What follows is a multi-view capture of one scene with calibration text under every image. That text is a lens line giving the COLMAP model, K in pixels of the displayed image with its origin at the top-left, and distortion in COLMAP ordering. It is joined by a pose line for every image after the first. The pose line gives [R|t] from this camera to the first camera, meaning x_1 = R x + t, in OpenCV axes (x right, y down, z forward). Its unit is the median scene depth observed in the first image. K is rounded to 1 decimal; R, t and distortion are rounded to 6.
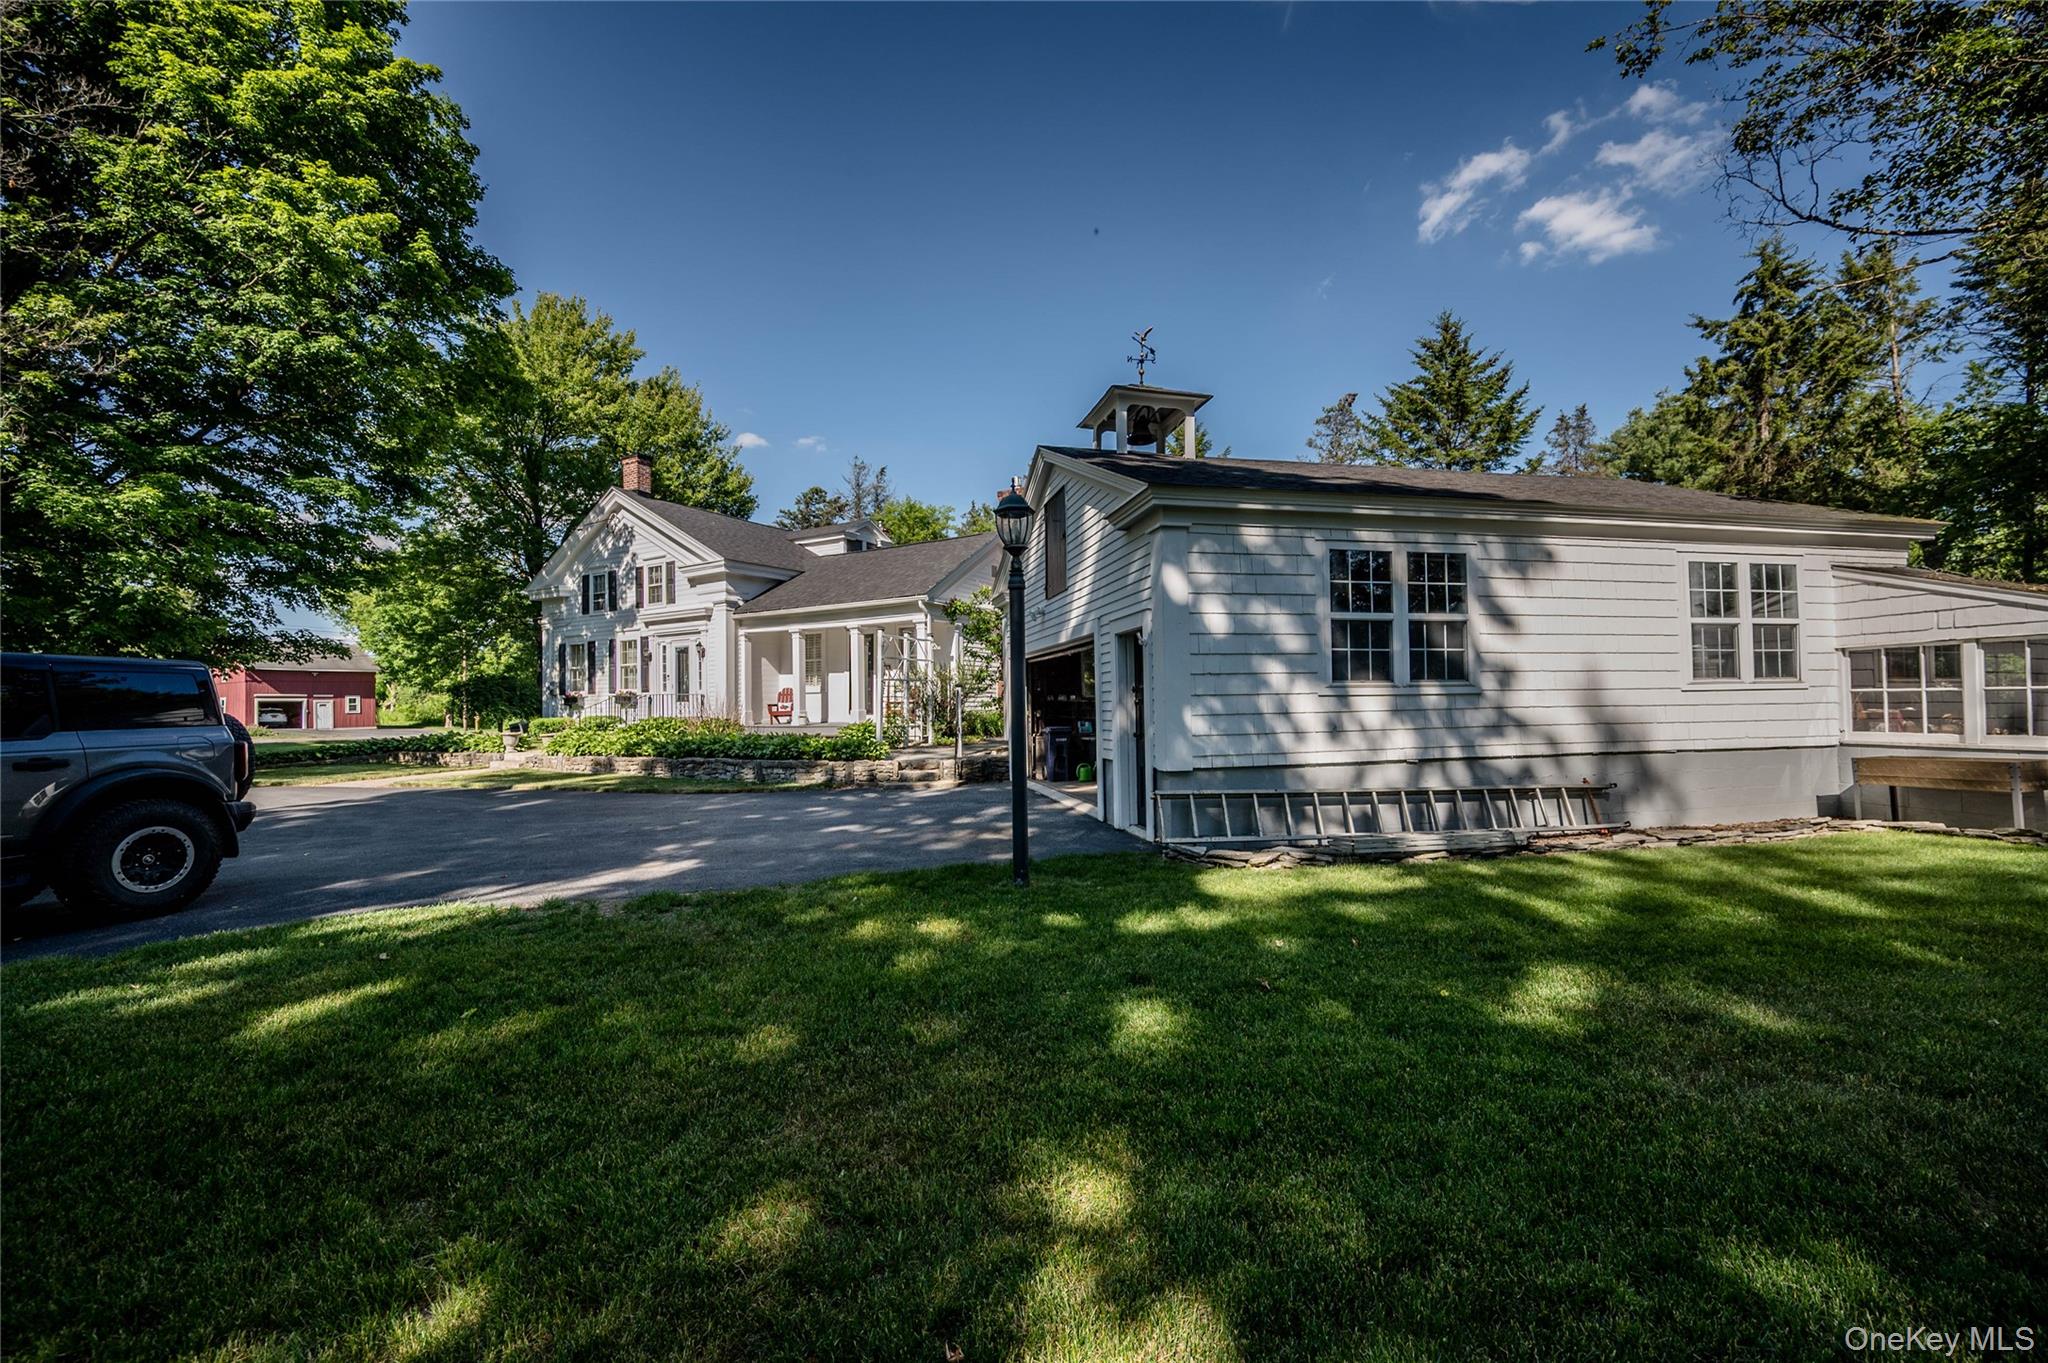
lens RADIAL K [[799.8, 0, 1024.0], [0, 799.8, 681.5], [0, 0, 1]] dist [-0.003221, -0.000443]
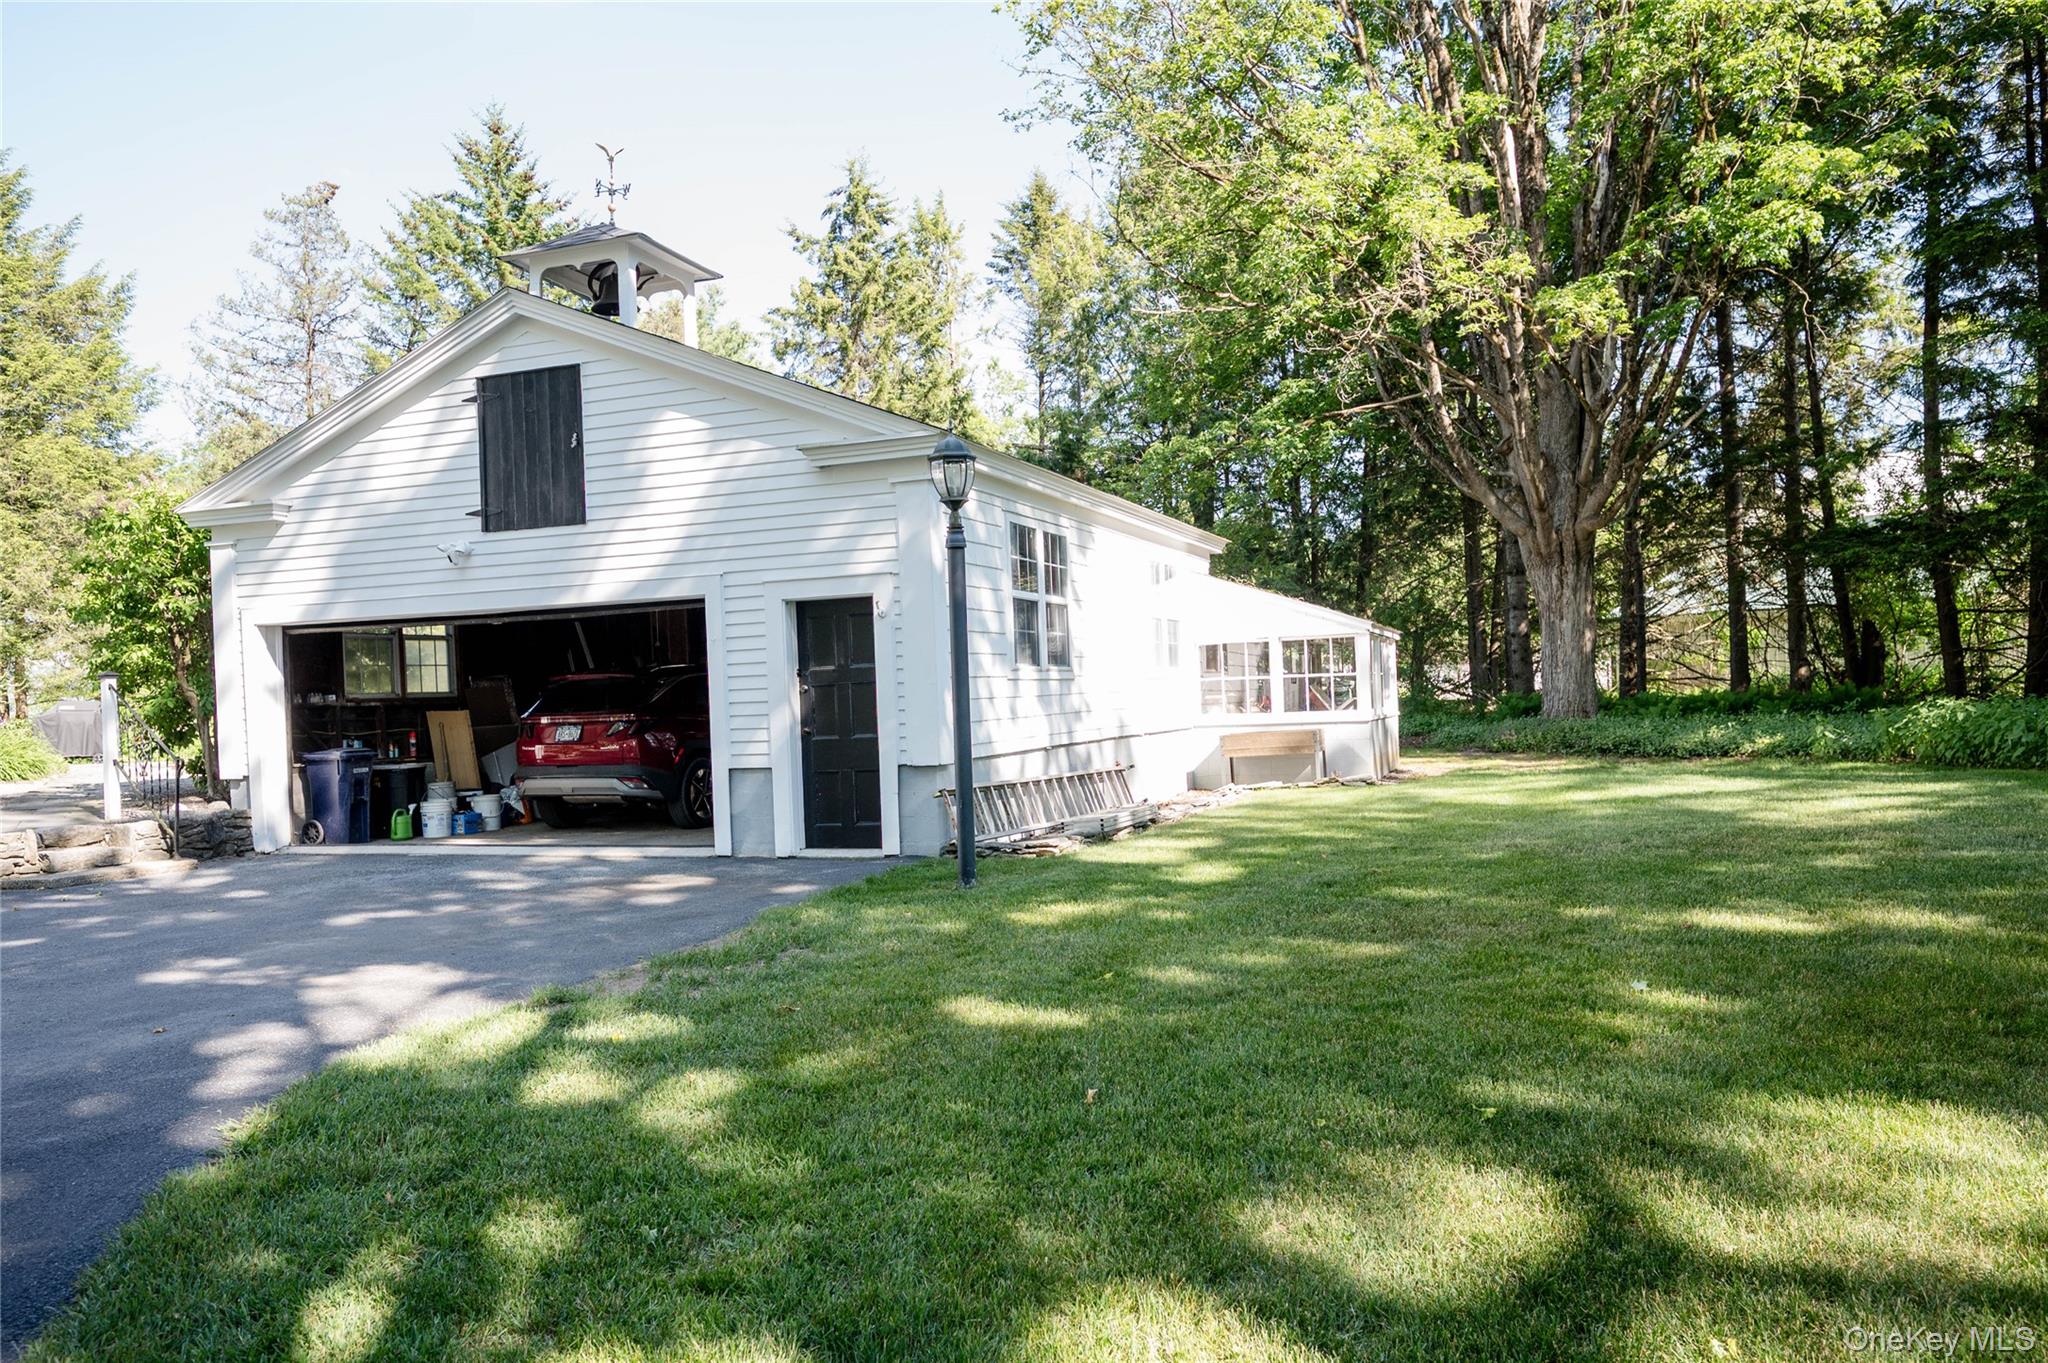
lens RADIAL K [[1422.3, 0, 1024.0], [0, 1422.3, 681.5], [0, 0, 1]] dist [-0.000743, 0.000011]
pose [[0.560023, 0.001659, 0.828476, -0.206640], [0.002230, 0.999991, -0.003510, 0.005327], [-0.828474, 0.003813, 0.560014, 0.014937]]
